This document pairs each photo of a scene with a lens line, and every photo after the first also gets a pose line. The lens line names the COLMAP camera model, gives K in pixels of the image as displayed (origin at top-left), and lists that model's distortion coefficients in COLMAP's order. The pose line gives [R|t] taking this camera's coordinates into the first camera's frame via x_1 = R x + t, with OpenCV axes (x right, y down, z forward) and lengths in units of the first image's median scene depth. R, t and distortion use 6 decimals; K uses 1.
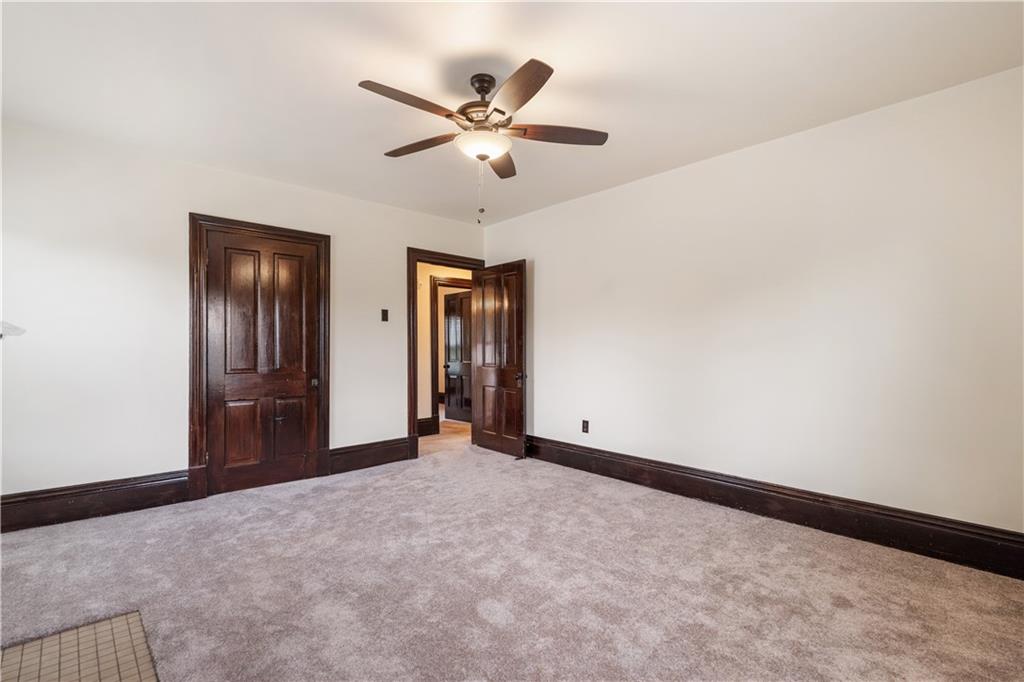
lens RADIAL K [[474.6, 0, 512.8], [0, 474.6, 343.6], [0, 0, 1]] dist [0.000413, -0.000043]
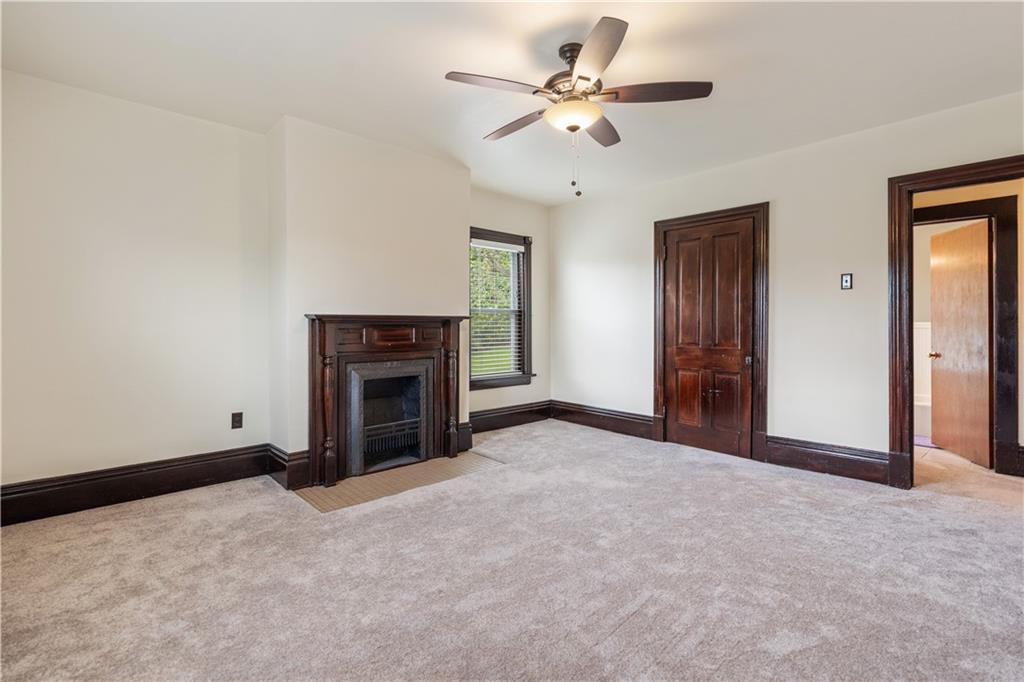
lens RADIAL K [[474.6, 0, 513.9], [0, 474.6, 335.5], [0, 0, 1]] dist [0.000413, -0.000043]
pose [[-0.007828, 0.022028, -0.999727, 0.561236], [0.006006, 0.999740, 0.021981, 0.007048], [0.999951, -0.005833, -0.007958, 0.543758]]
